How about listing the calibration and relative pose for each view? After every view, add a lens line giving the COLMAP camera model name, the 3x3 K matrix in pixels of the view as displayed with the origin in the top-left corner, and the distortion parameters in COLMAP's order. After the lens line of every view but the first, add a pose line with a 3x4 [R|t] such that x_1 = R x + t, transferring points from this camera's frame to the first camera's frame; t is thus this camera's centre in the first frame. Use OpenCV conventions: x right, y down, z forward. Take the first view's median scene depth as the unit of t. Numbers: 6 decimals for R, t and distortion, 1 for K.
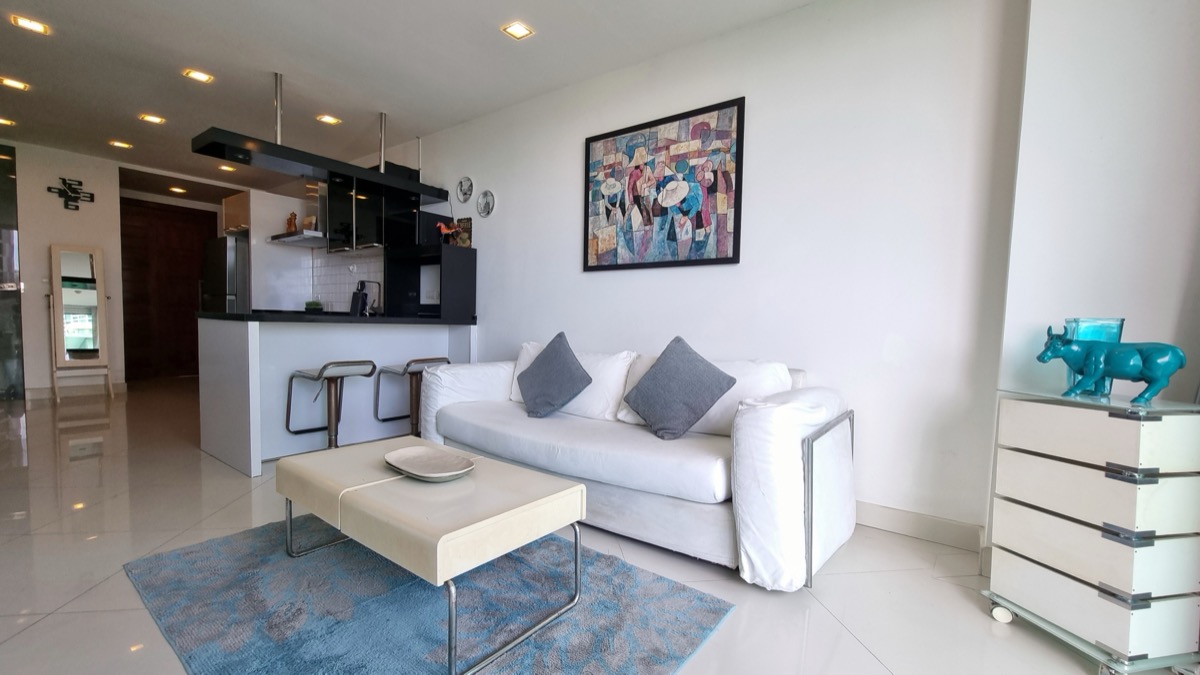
lens RADIAL K [[494.9, 0, 602.7], [0, 494.9, 366.6], [0, 0, 1]] dist [-0.001050, -0.000705]
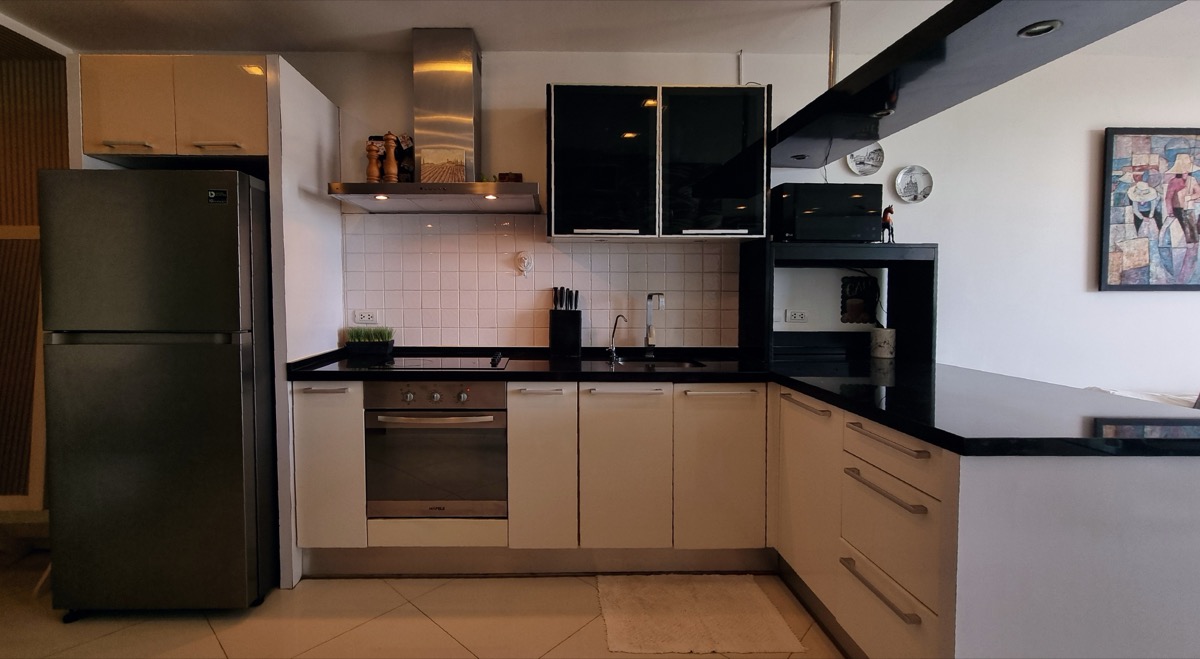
lens RADIAL K [[474.1, 0, 598.3], [0, 474.1, 321.3], [0, 0, 1]] dist [-0.002889, -0.000545]
pose [[0.793485, -0.069622, 0.604595, -1.231171], [0.077155, 0.996927, 0.013542, -0.229155], [-0.603680, 0.035902, 0.796418, 0.935875]]
